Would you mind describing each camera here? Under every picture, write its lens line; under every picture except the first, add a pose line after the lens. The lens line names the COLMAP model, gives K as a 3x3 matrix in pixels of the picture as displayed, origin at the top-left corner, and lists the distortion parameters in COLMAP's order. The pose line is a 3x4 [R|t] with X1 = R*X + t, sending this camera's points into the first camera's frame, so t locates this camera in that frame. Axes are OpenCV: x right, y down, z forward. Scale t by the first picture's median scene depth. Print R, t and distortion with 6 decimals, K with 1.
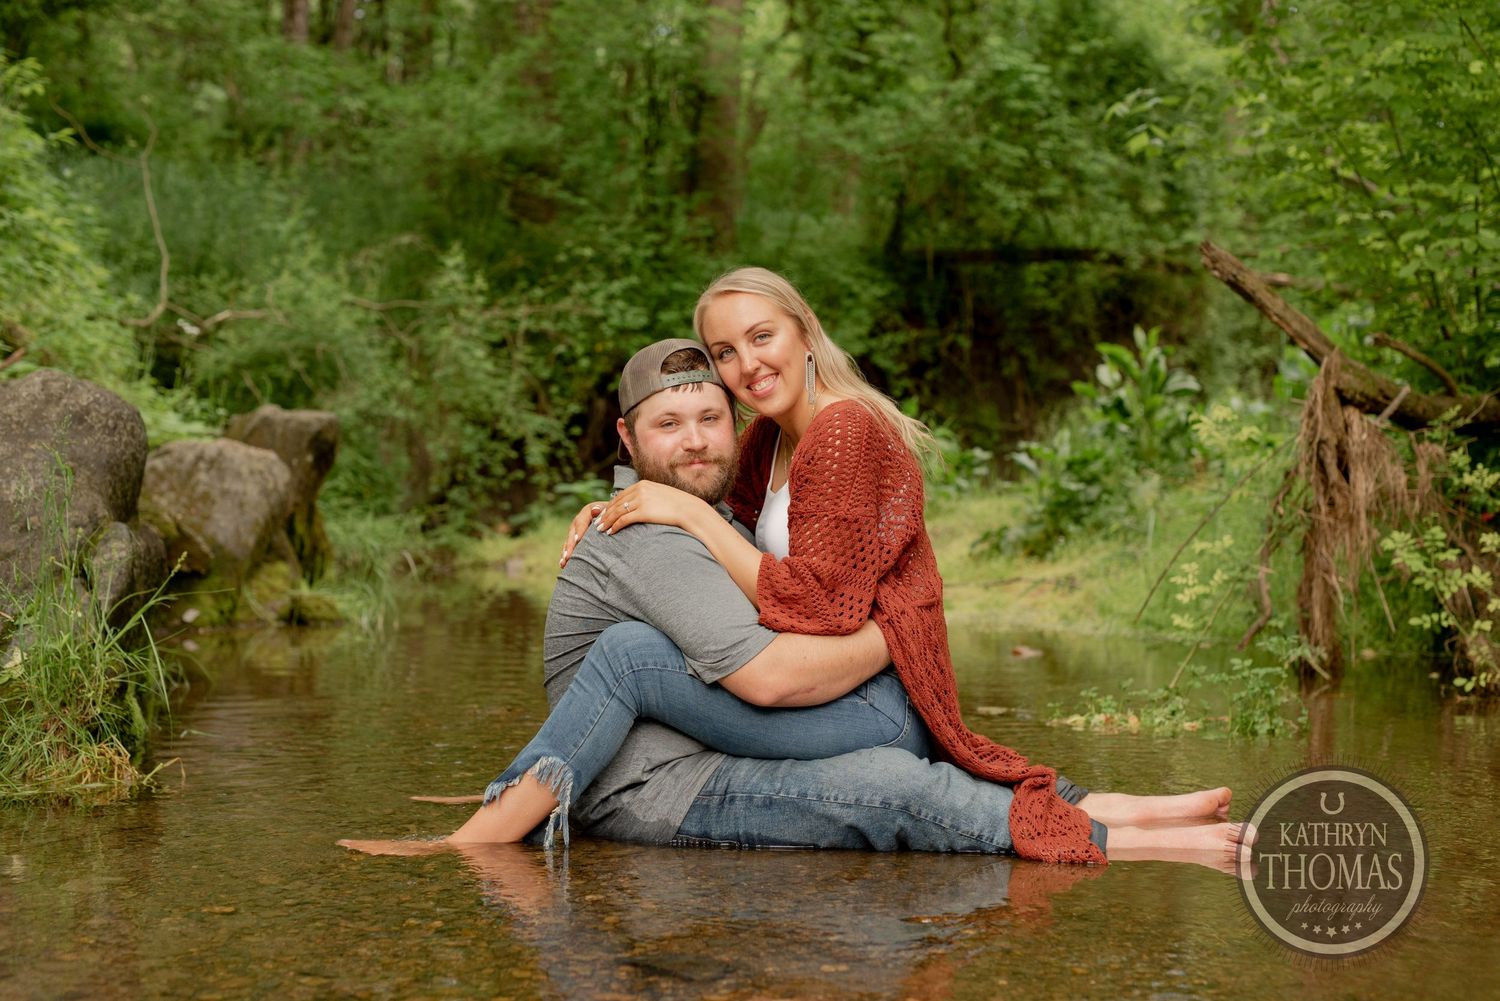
lens RADIAL K [[2141.5, 0, 749.8], [0, 2141.5, 502.9], [0, 0, 1]] dist [0.014800, 0.000000]
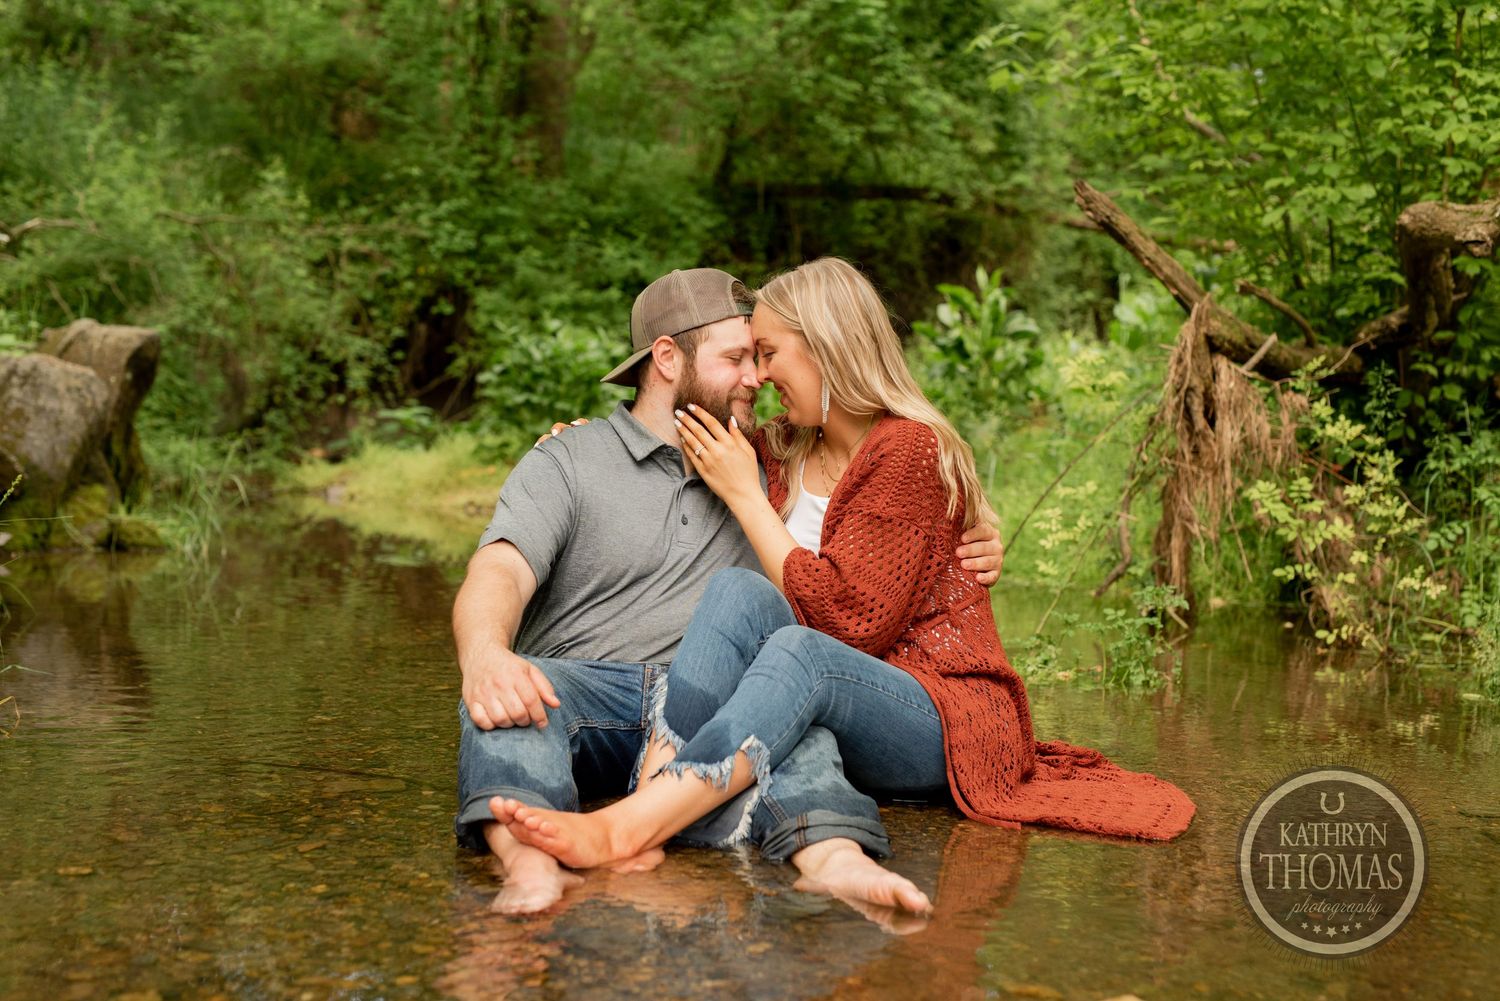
lens RADIAL K [[2141.5, 0, 754.3], [0, 2141.5, 502.4], [0, 0, 1]] dist [0.014800, 0.000000]
pose [[0.995449, 0.022623, 0.092575, -0.009554], [-0.025528, 0.999214, 0.030320, -0.000434], [-0.091817, -0.032546, 0.995244, 0.013803]]
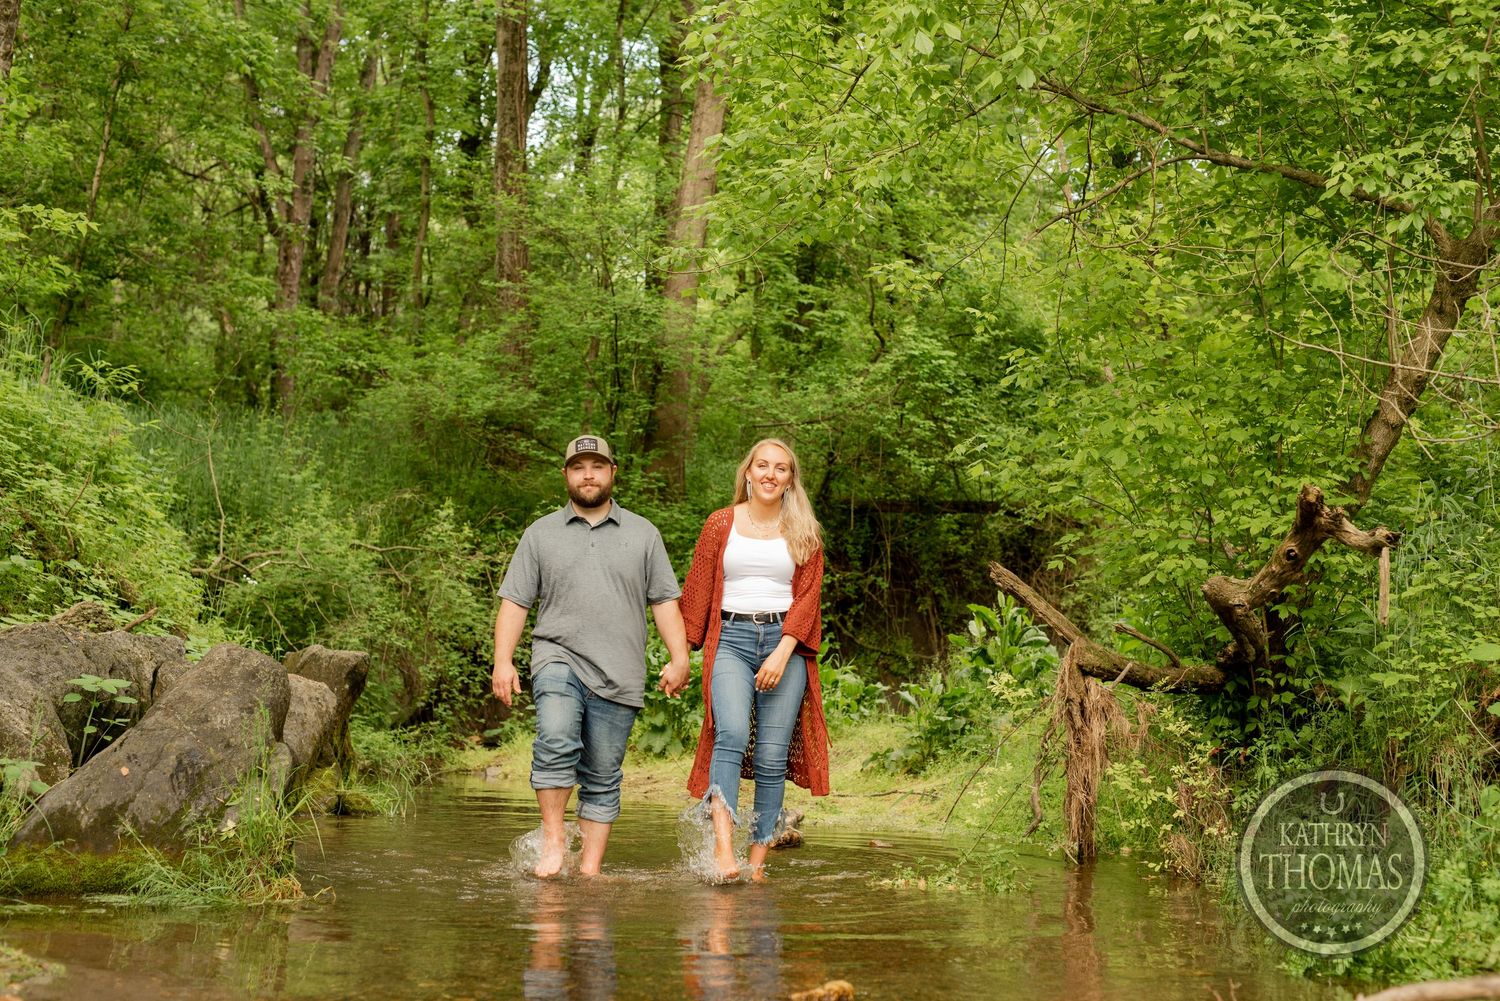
lens RADIAL K [[2141.5, 0, 753.0], [0, 2141.5, 497.0], [0, 0, 1]] dist [0.014800, 0.000000]
pose [[0.999485, 0.022650, 0.022721, 0.005111], [-0.020264, 0.994757, -0.100236, -0.006311], [-0.024872, 0.099724, 0.994704, -0.195157]]
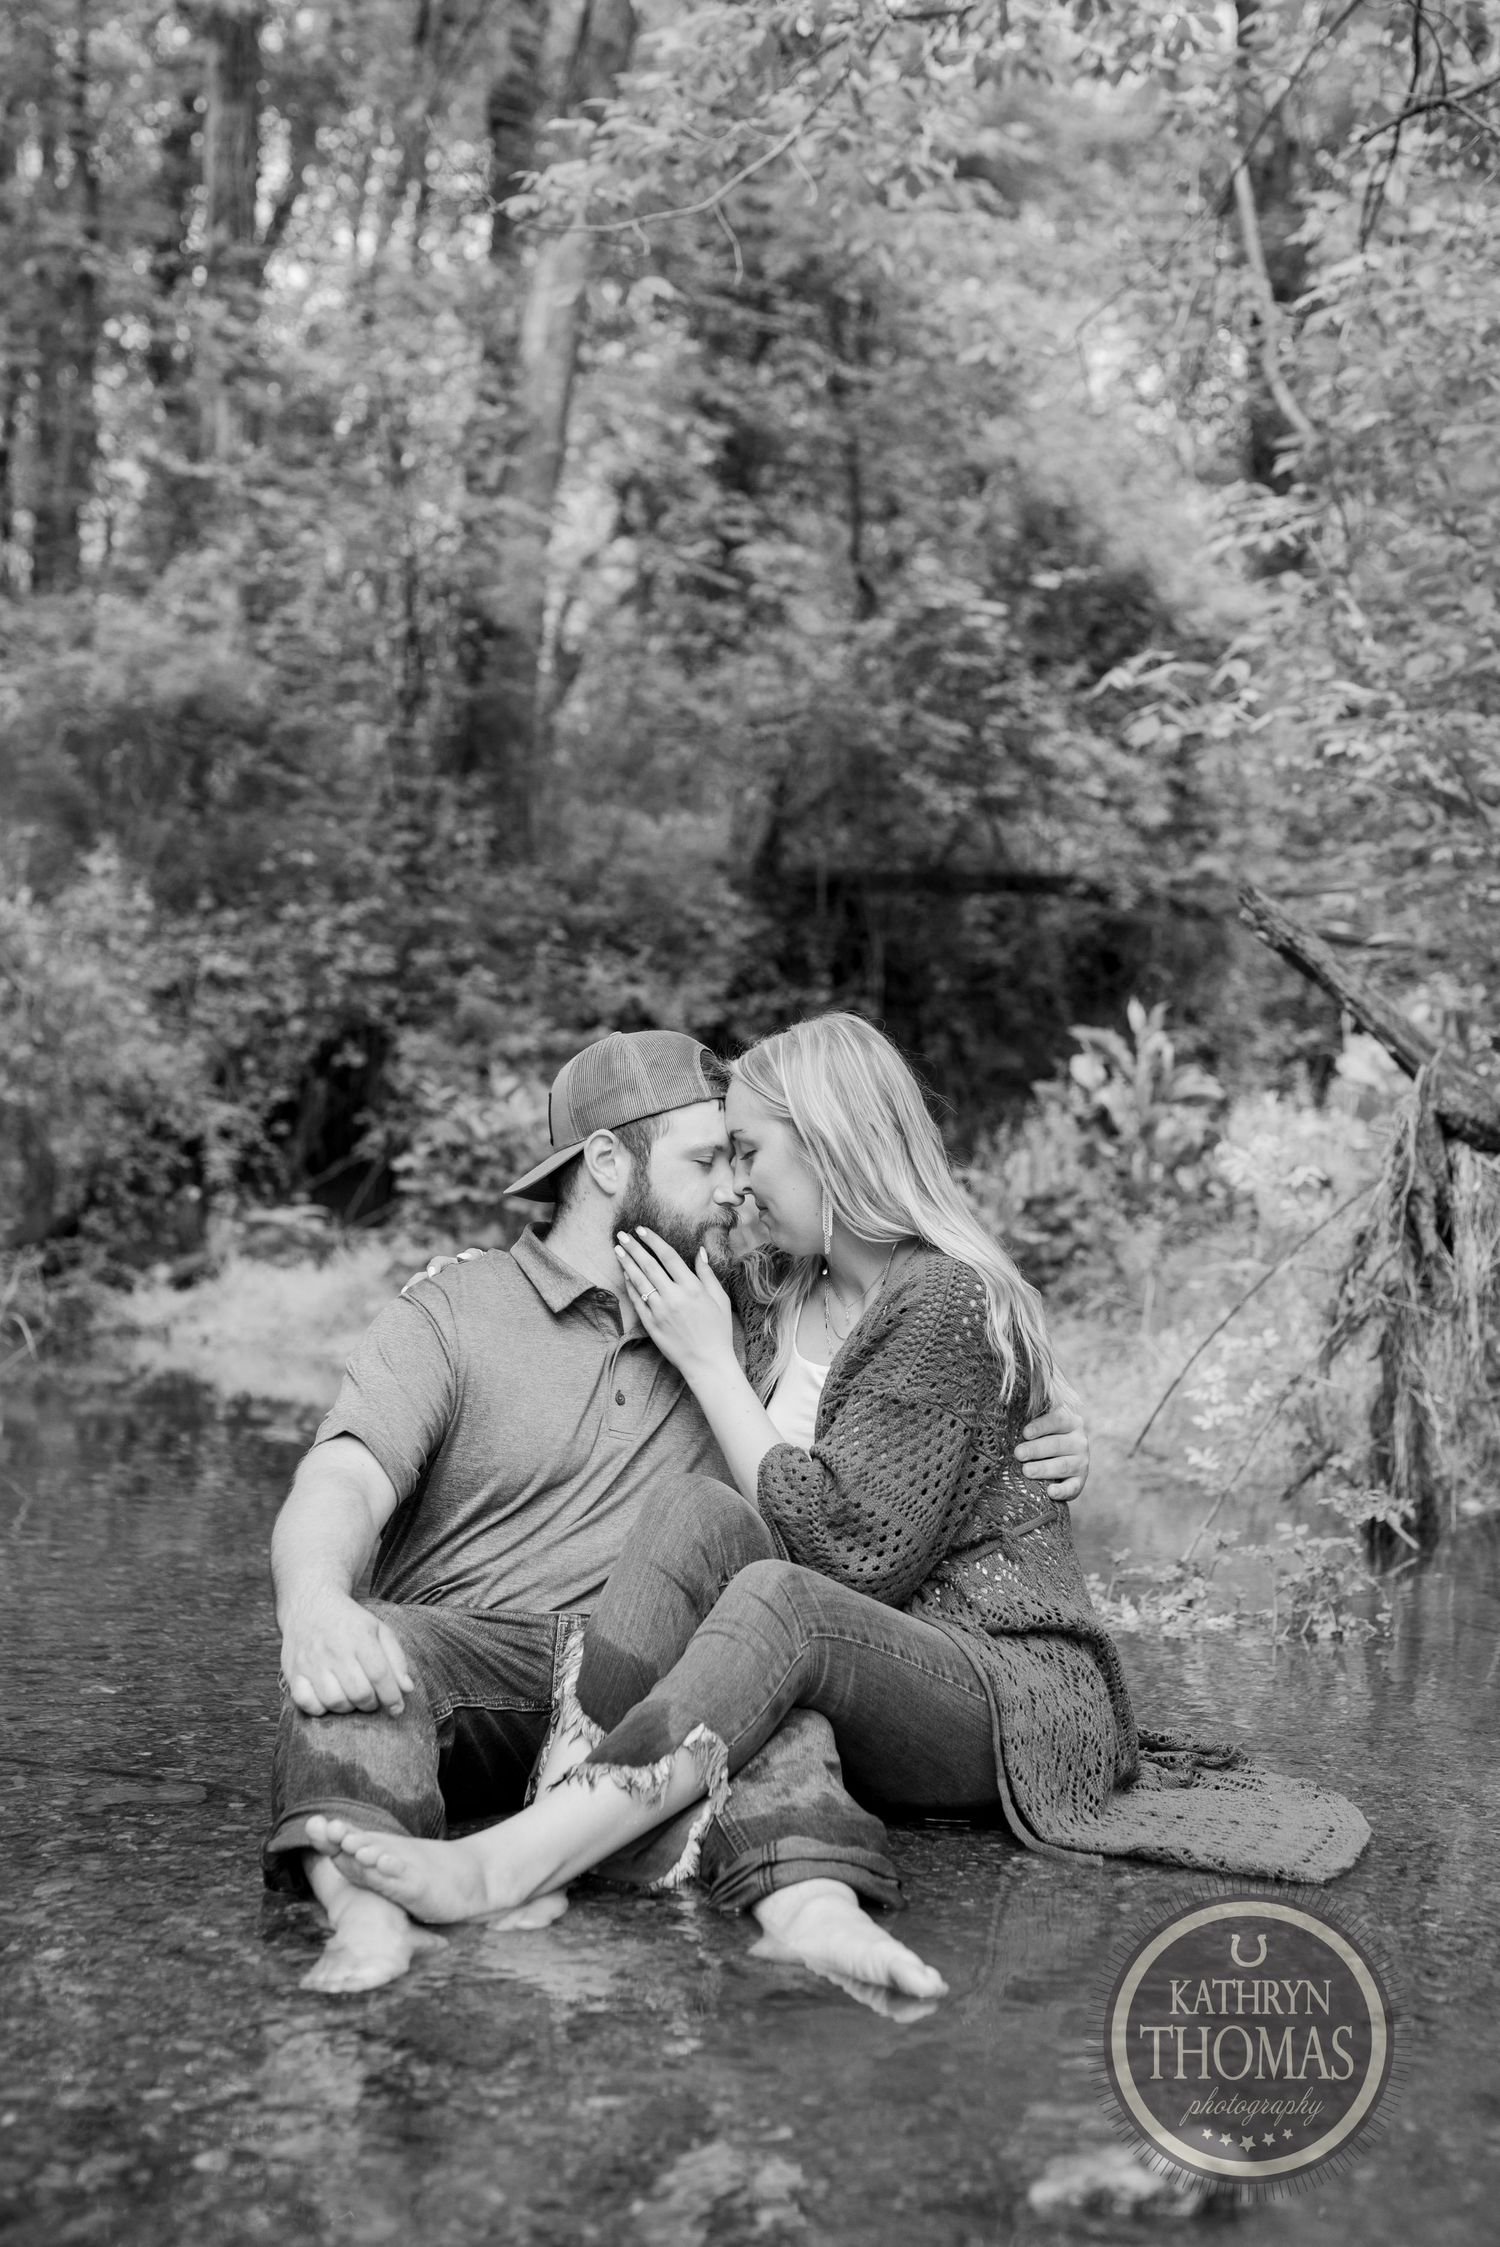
lens RADIAL K [[3207.9, 0, 741.5], [0, 3207.9, 1132.8], [0, 0, 1]] dist [0.014800, 0.000000]
pose [[0.997654, 0.027644, 0.062628, -0.001961], [-0.025616, 0.999128, -0.032959, -0.003589], [-0.063485, 0.031278, 0.997493, 0.007227]]
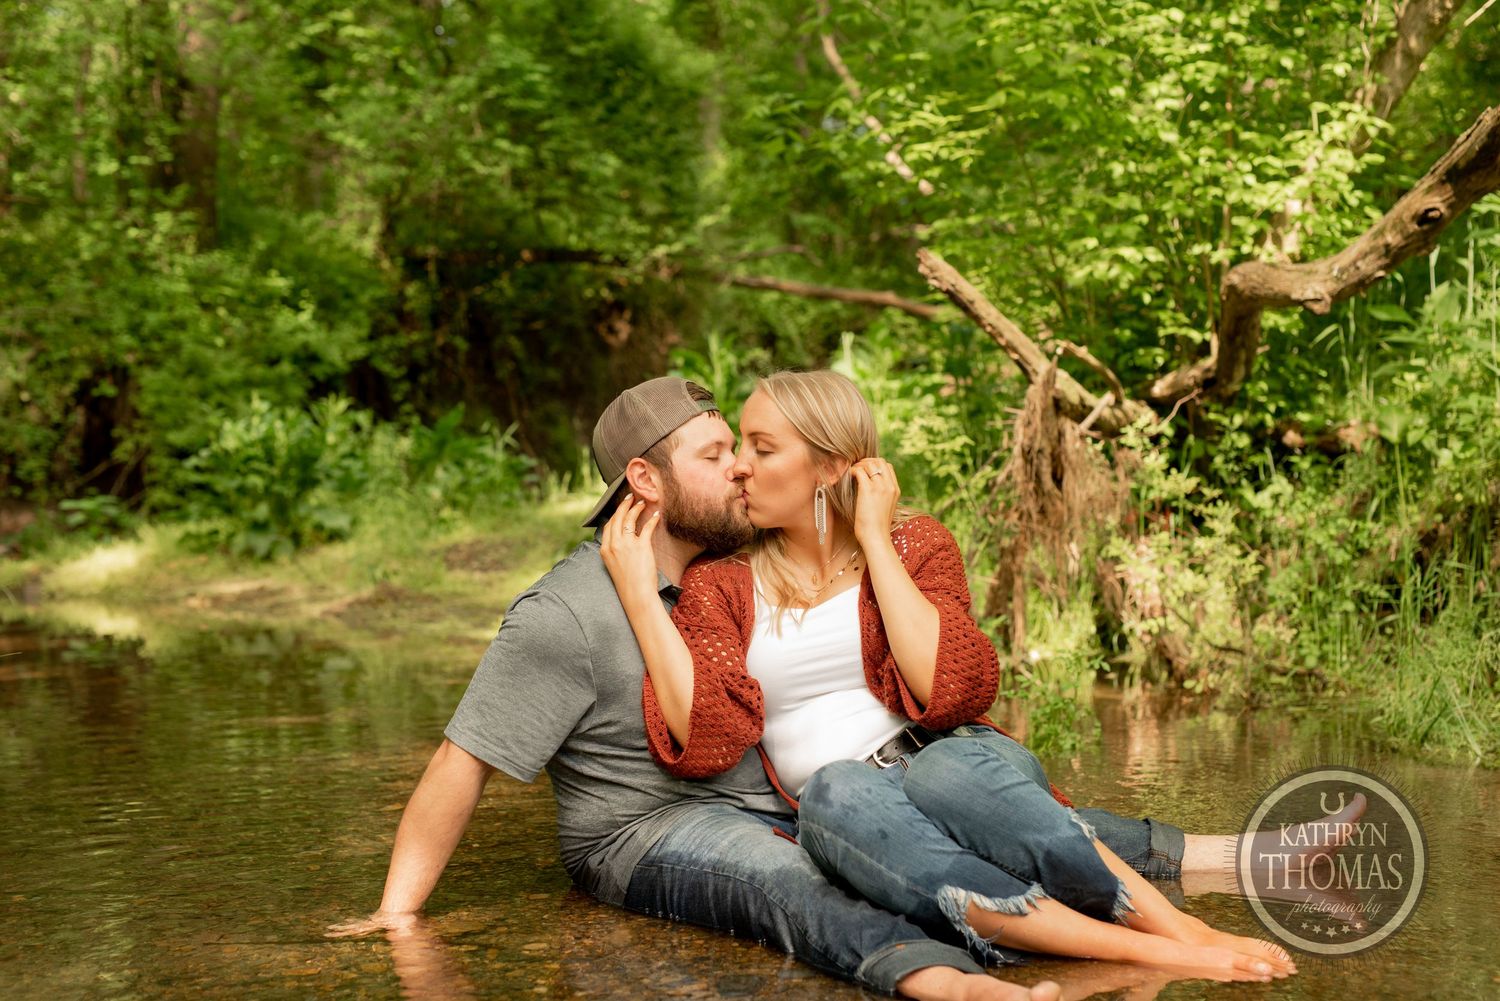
lens RADIAL K [[2141.5, 0, 778.2], [0, 2141.5, 485.3], [0, 0, 1]] dist [0.014800, 0.000000]
pose [[0.958754, -0.021579, 0.283418, -0.055864], [0.023660, 0.999712, -0.003922, -0.004641], [-0.283252, 0.010466, 0.958988, 0.029112]]
